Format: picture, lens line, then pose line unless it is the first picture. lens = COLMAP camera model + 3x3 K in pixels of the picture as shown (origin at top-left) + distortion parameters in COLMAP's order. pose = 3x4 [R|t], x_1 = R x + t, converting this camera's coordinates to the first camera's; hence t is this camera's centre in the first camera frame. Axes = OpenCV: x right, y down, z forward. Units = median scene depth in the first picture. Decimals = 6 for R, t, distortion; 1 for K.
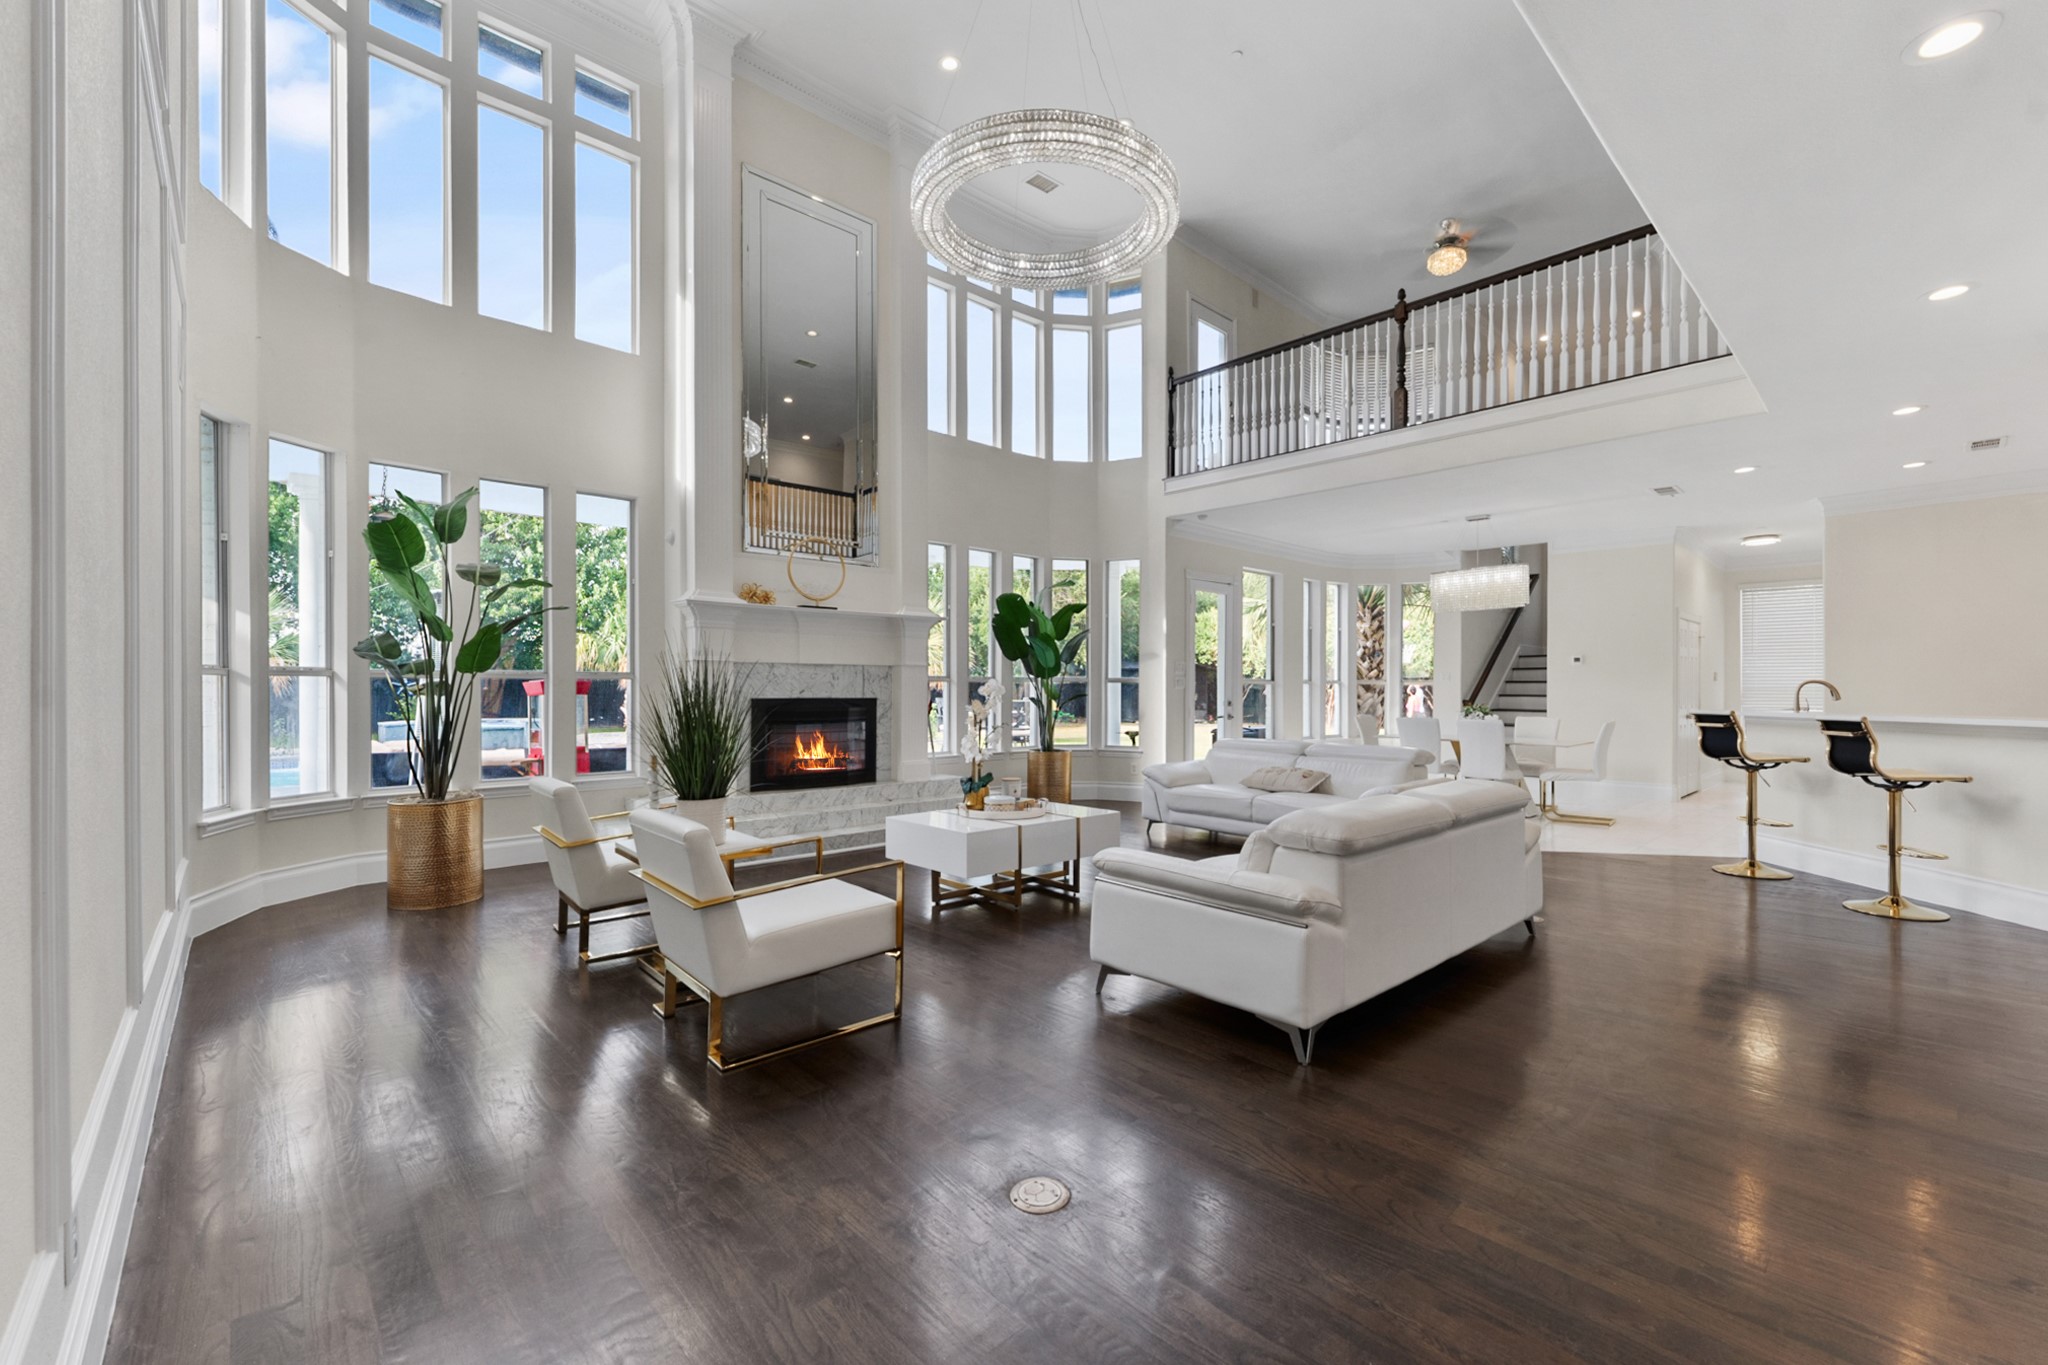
lens RADIAL K [[829.9, 0, 1025.5], [0, 829.9, 692.6], [0, 0, 1]] dist [-0.000751, -0.000198]
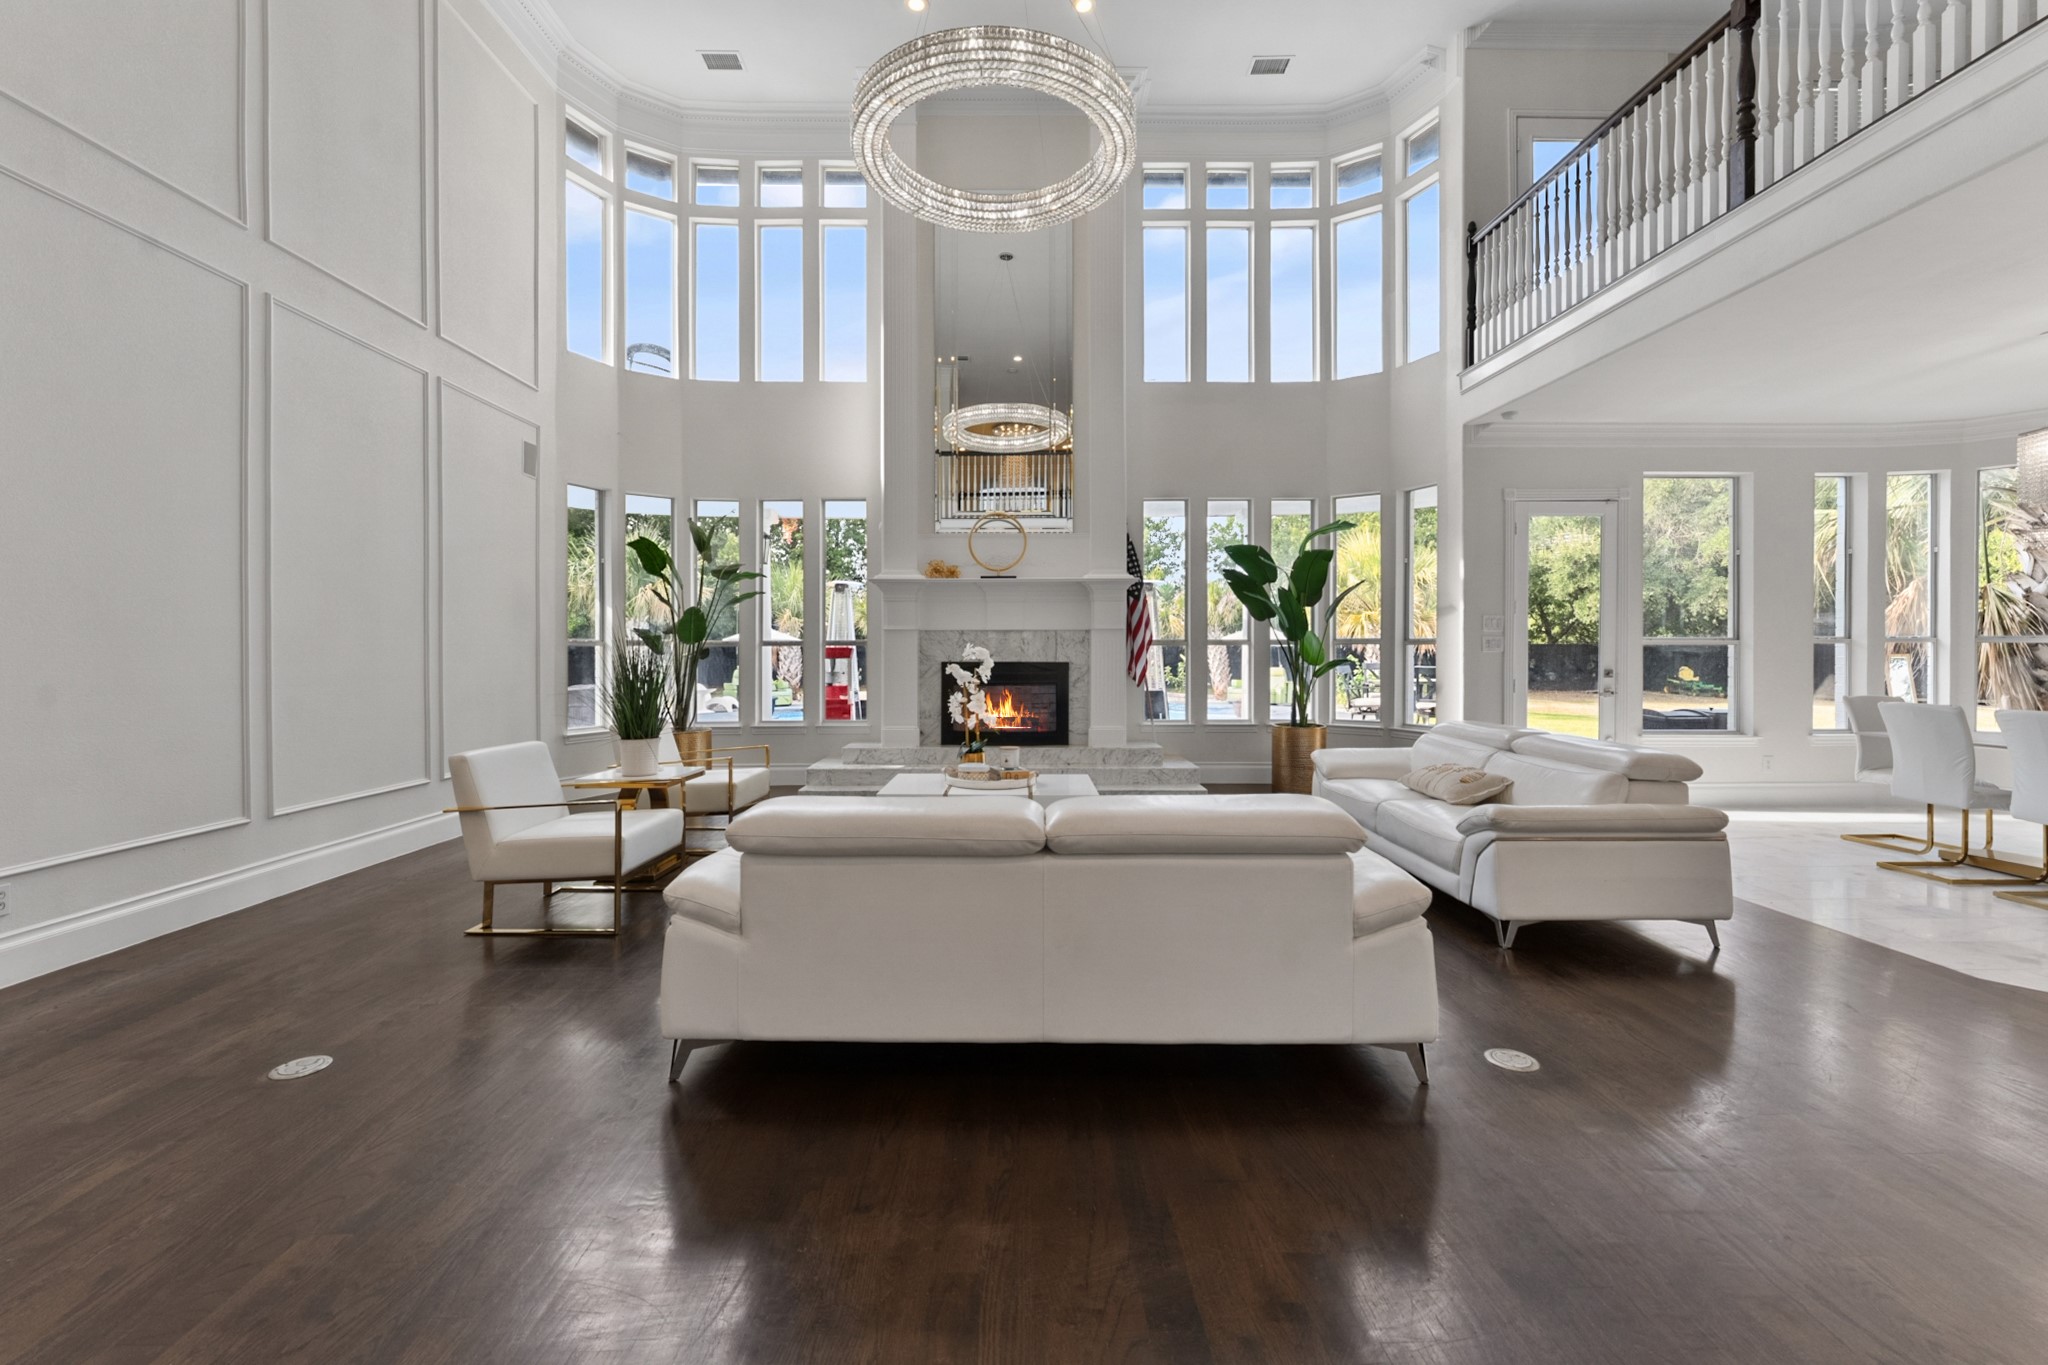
lens RADIAL K [[826.3, 0, 1010.9], [0, 826.3, 656.8], [0, 0, 1]] dist [-0.000982, 0.000145]
pose [[0.739251, 0.003405, -0.673422, 0.445692], [0.000023, 0.999987, 0.005081, -0.005157], [0.673430, -0.003772, 0.739241, 0.205305]]
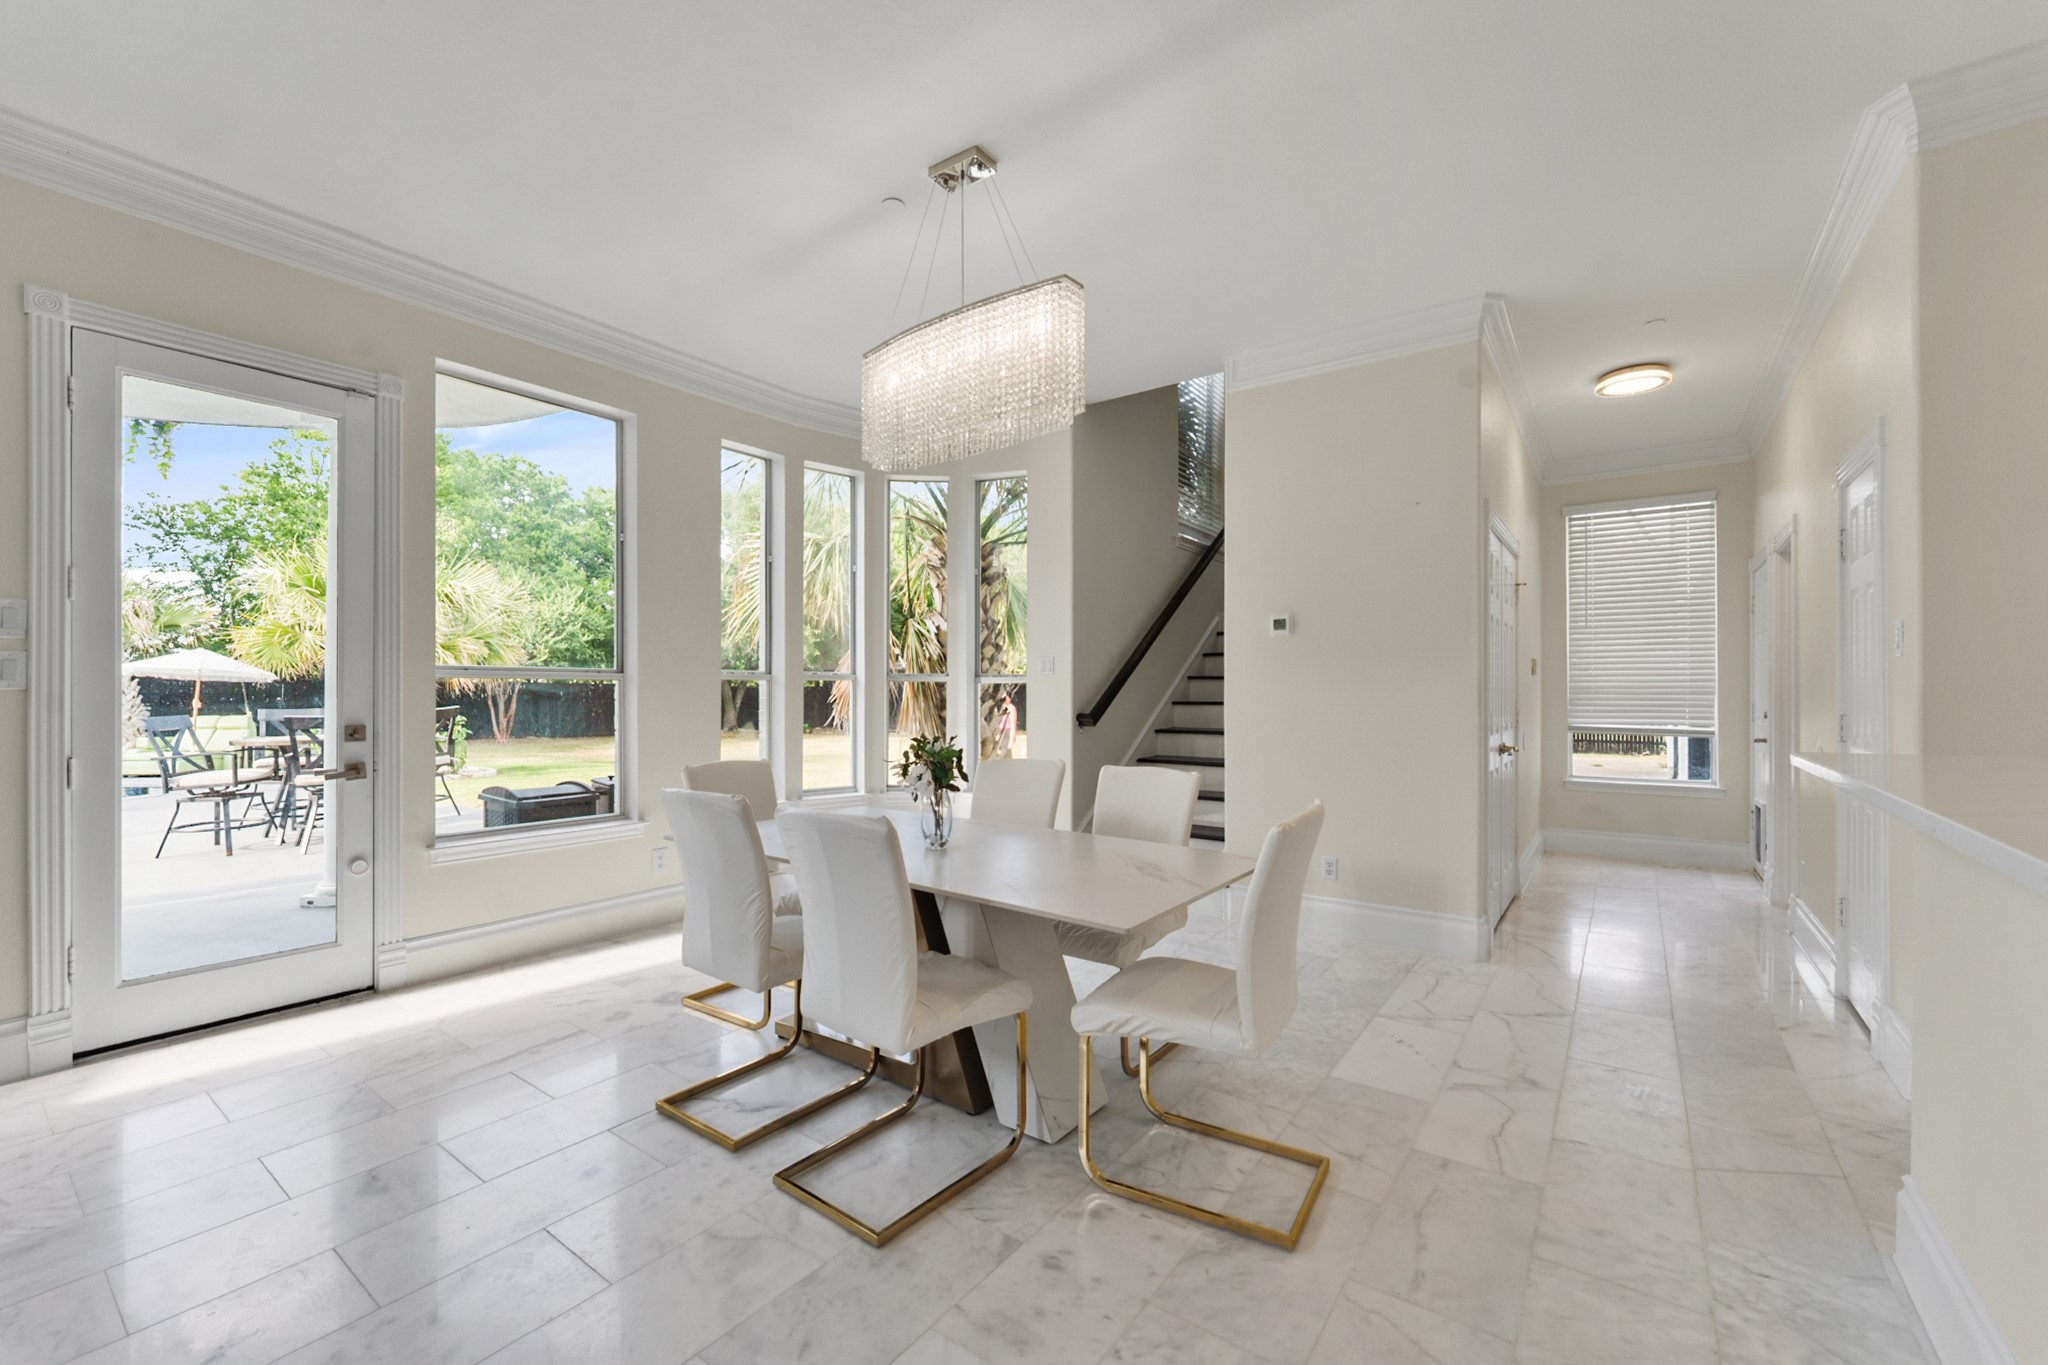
lens RADIAL K [[829.9, 0, 1025.5], [0, 829.9, 692.6], [0, 0, 1]] dist [-0.000751, -0.000198]
pose [[0.981730, -0.002678, 0.190260, 0.595950], [0.002807, 0.999996, -0.000411, -0.004086], [-0.190258, 0.000937, 0.981734, 0.790720]]
